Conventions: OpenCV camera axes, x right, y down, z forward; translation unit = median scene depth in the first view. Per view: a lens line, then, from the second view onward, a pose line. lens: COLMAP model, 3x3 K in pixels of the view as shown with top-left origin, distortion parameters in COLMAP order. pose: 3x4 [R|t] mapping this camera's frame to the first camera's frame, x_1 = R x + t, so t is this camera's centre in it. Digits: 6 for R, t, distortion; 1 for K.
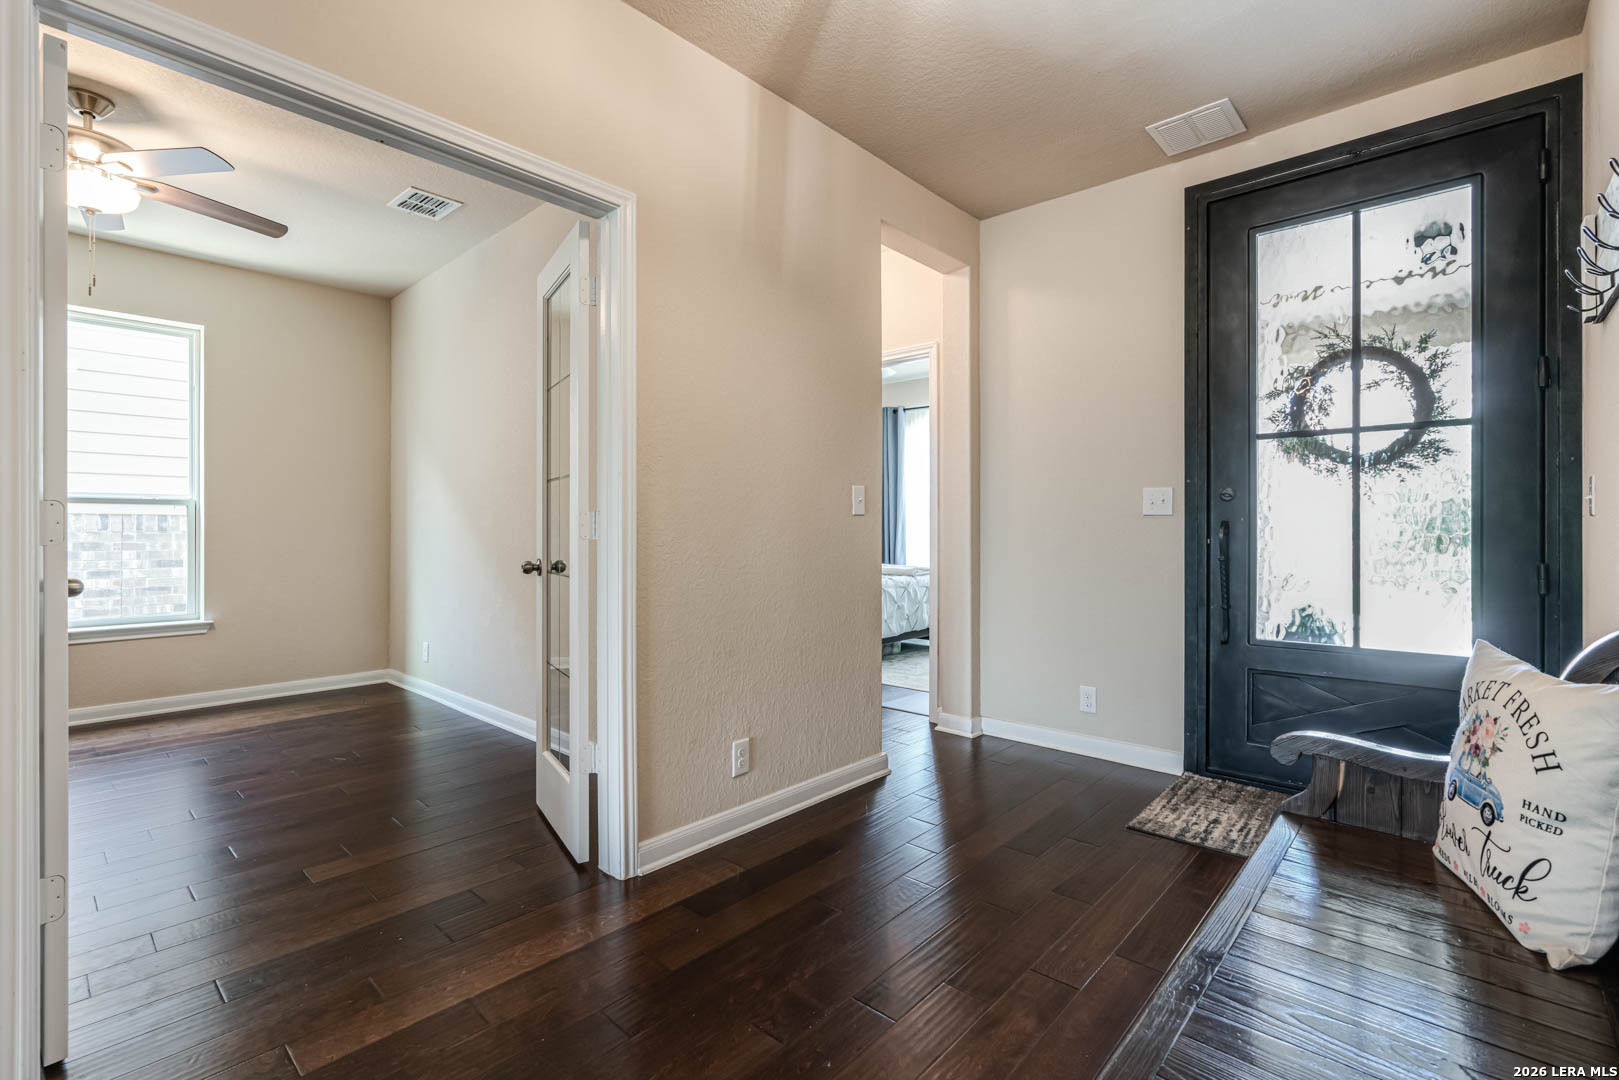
lens RADIAL K [[737.4, 0, 806.9], [0, 737.4, 536.5], [0, 0, 1]] dist [-0.017906, 0.008912]
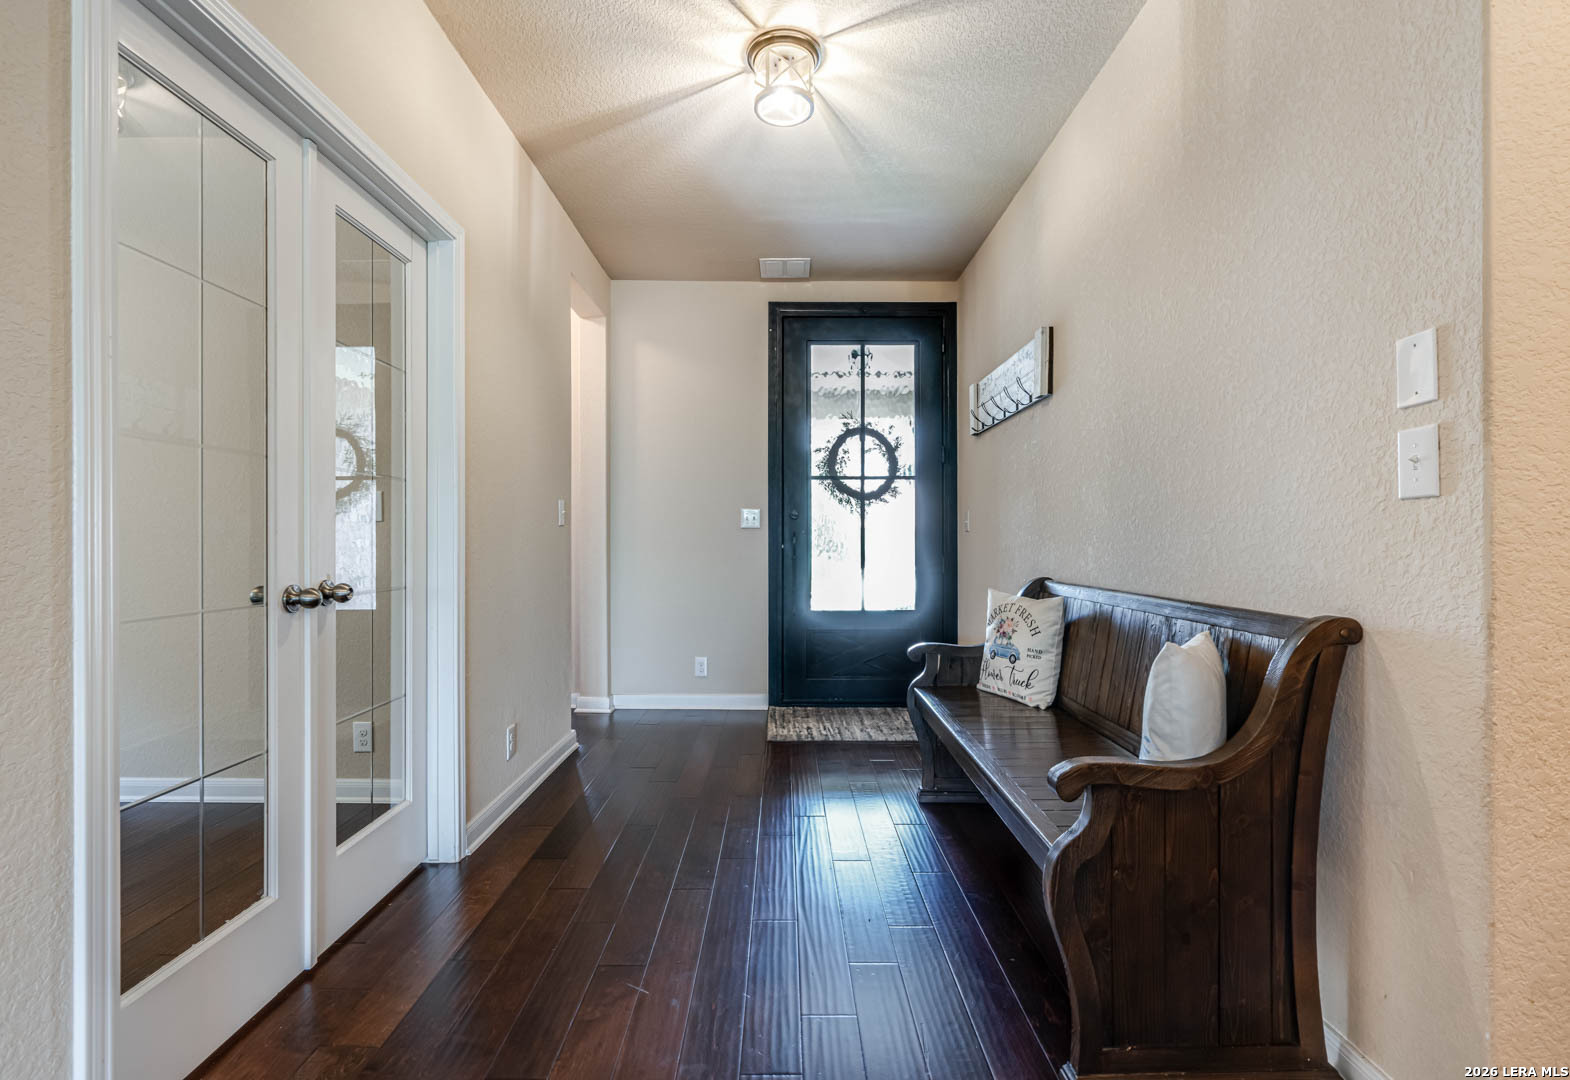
lens RADIAL K [[749.3, 0, 789.2], [0, 749.3, 545.6], [0, 0, 1]] dist [0.001077, 0.000028]
pose [[0.730336, -0.006608, 0.683056, -0.509863], [0.006521, 0.999975, 0.002702, 0.001067], [-0.683057, 0.002480, 0.730361, -0.112851]]
